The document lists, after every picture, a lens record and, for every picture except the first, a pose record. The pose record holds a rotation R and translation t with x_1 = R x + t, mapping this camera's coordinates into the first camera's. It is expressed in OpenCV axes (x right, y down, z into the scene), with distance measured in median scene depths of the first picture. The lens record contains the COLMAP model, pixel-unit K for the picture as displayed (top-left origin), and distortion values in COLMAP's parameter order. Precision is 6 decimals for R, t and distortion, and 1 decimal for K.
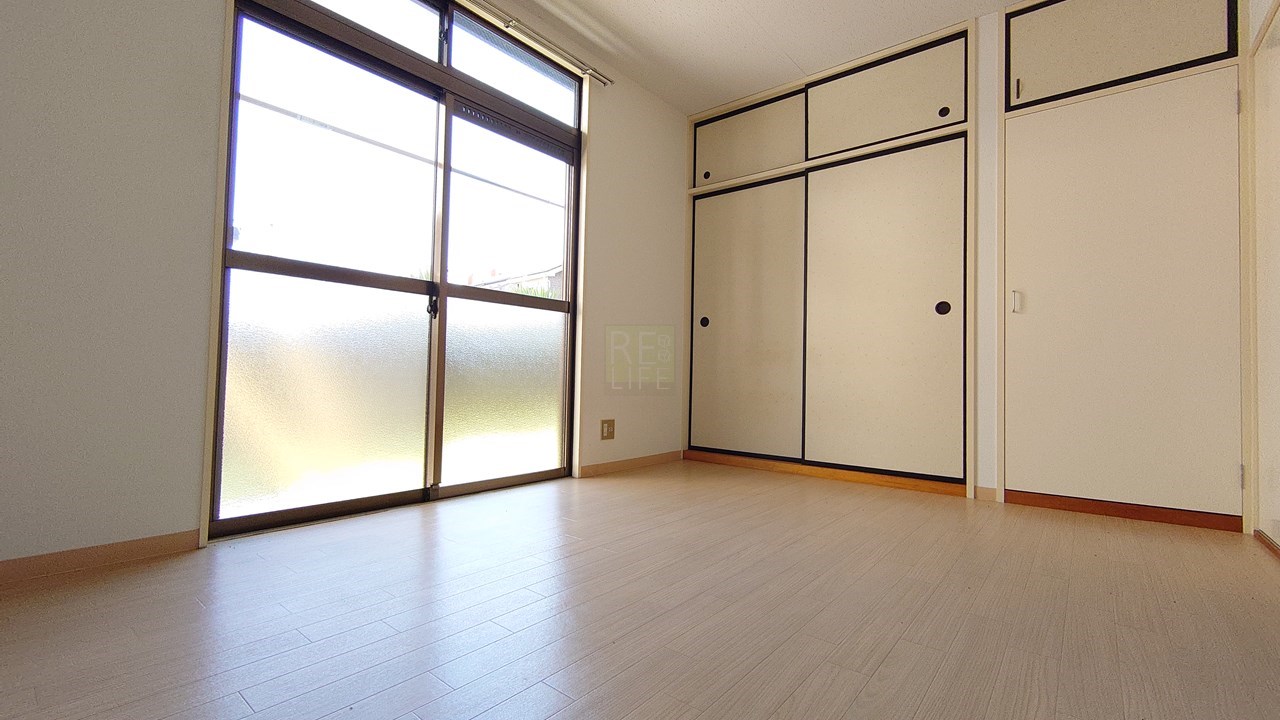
lens RADIAL K [[547.1, 0, 644.0], [0, 547.1, 359.3], [0, 0, 1]] dist [-0.007265, -0.000178]
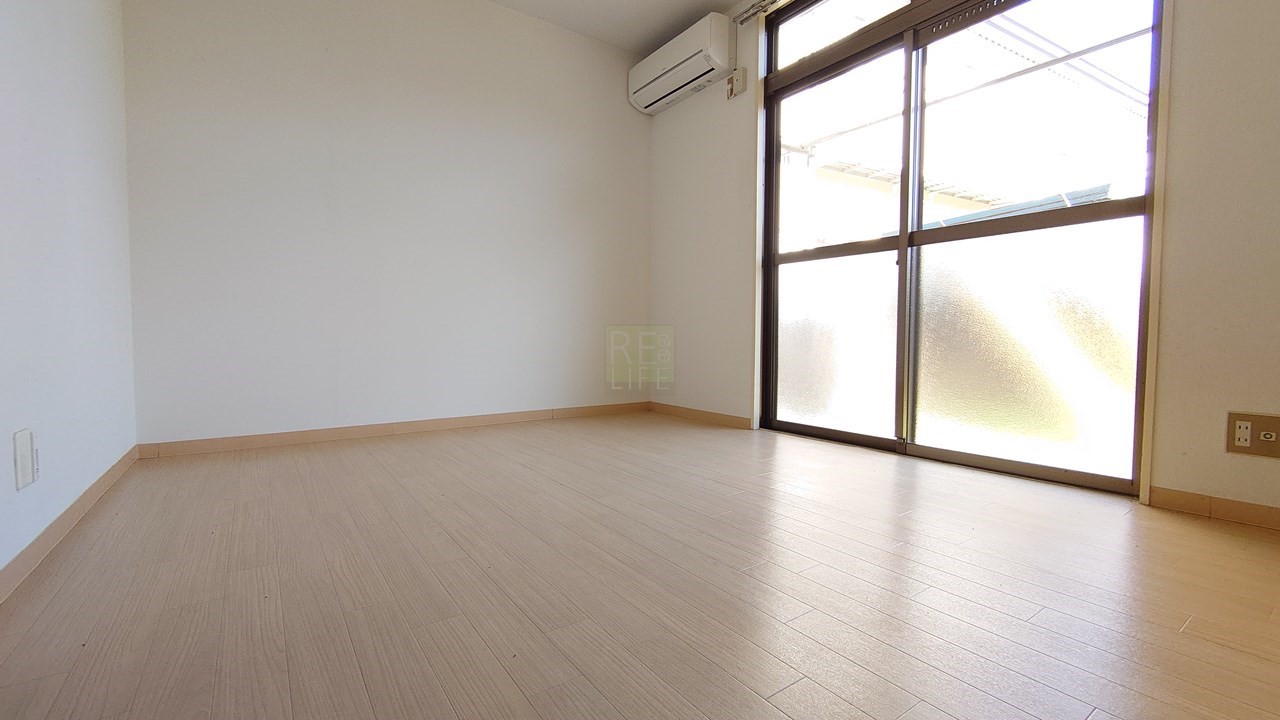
lens RADIAL K [[547.1, 0, 644.0], [0, 547.1, 361.6], [0, 0, 1]] dist [-0.007265, -0.000178]
pose [[-0.265955, 0.031181, -0.963481, 0.704449], [0.024484, 0.999373, 0.025584, 0.051744], [0.963675, -0.016786, -0.266551, 0.812882]]
